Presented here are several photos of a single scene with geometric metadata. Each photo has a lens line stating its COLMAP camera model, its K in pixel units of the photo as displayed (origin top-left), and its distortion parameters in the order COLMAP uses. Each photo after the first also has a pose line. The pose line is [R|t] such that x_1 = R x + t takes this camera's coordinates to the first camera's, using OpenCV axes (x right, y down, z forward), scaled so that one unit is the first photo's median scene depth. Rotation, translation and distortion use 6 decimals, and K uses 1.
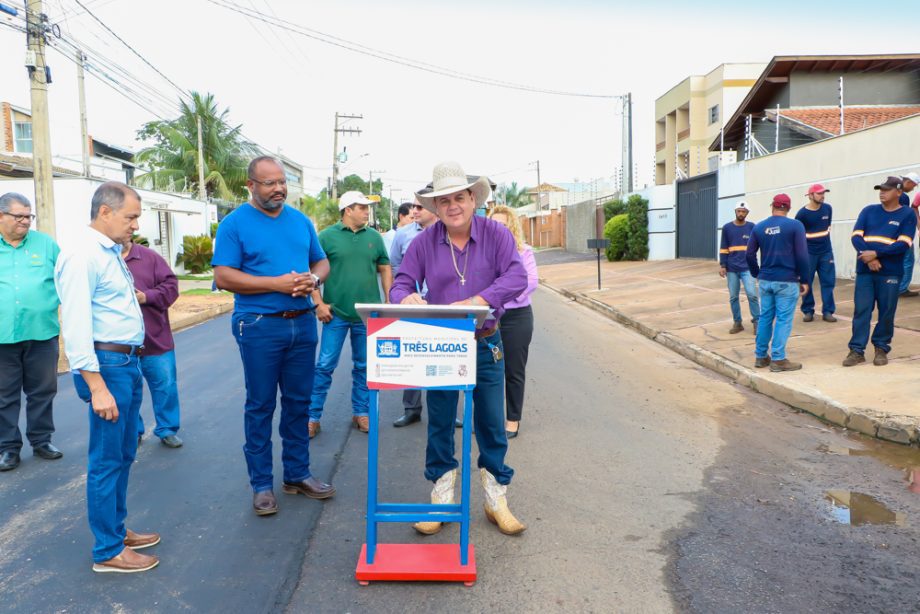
lens RADIAL K [[769.9, 0, 458.4], [0, 769.9, 309.1], [0, 0, 1]] dist [-0.004951, 0.001246]
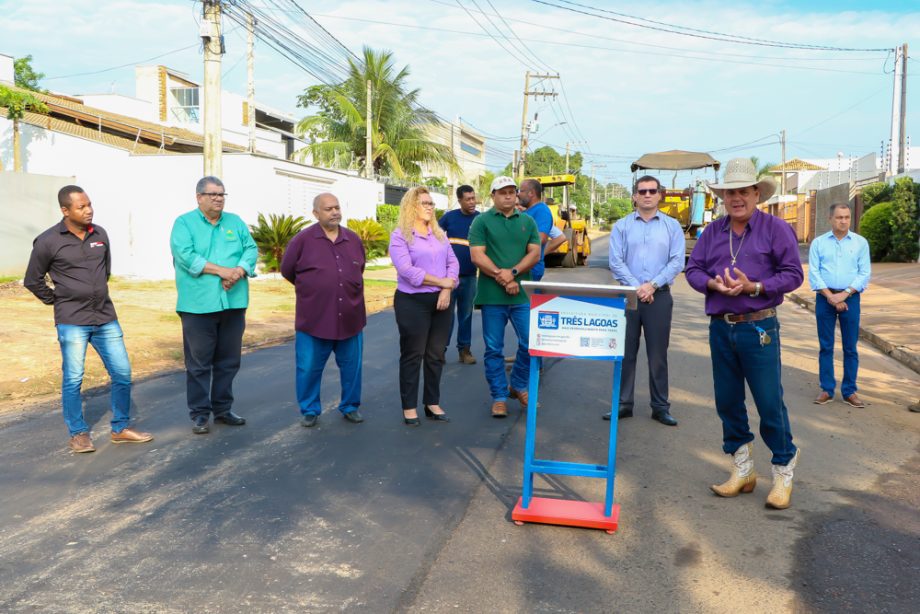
lens RADIAL K [[979.3, 0, 460.4], [0, 979.3, 308.4], [0, 0, 1]] dist [0.002873, 0.016364]
pose [[0.975640, 0.039287, -0.215830, 0.026832], [-0.041033, 0.999151, -0.003614, 0.011930], [0.215505, 0.012382, 0.976424, -0.127959]]
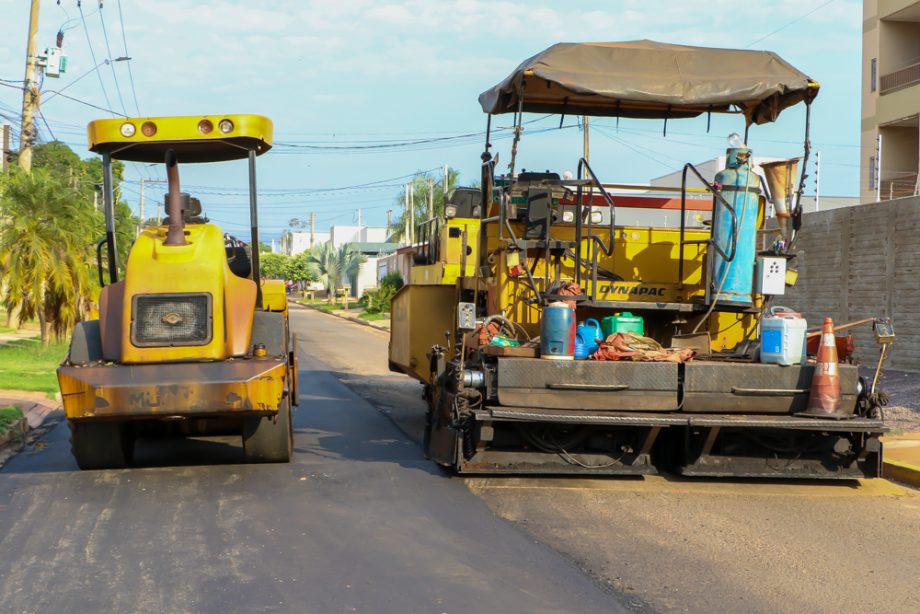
lens RADIAL K [[1508.0, 0, 461.5], [0, 1508.0, 306.8], [0, 0, 1]] dist [-0.000011, 0.059613]
pose [[0.989403, 0.033371, 0.141307, -0.262220], [-0.021275, 0.996045, -0.086267, -0.129186], [-0.143627, 0.082346, 0.986200, 1.330341]]
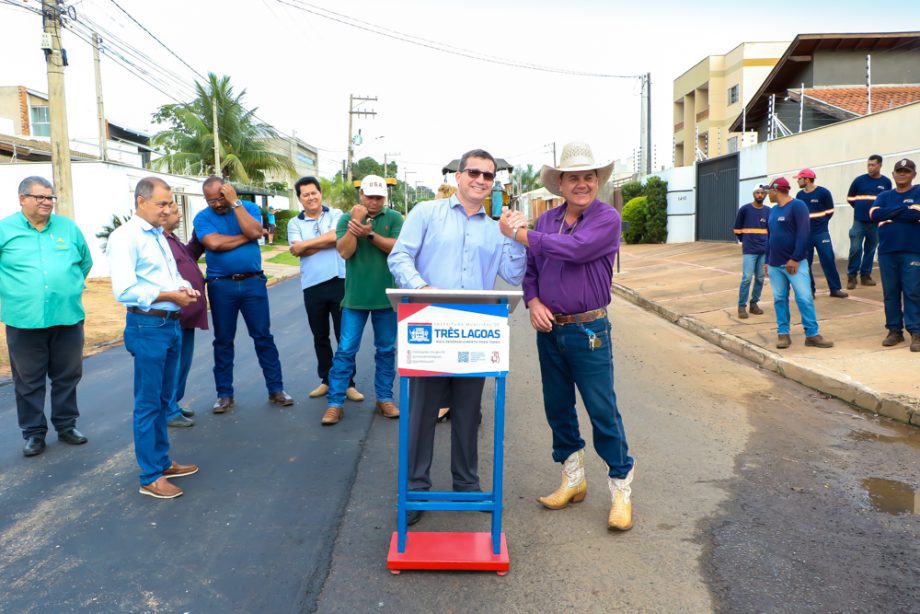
lens RADIAL K [[770.5, 0, 459.9], [0, 770.5, 311.1], [0, 0, 1]] dist [-0.003221, -0.000024]
pose [[0.999856, -0.000539, -0.016971, -0.006425], [0.000955, 0.999698, 0.024545, -0.000772], [0.016953, -0.024558, 0.999555, 0.006003]]
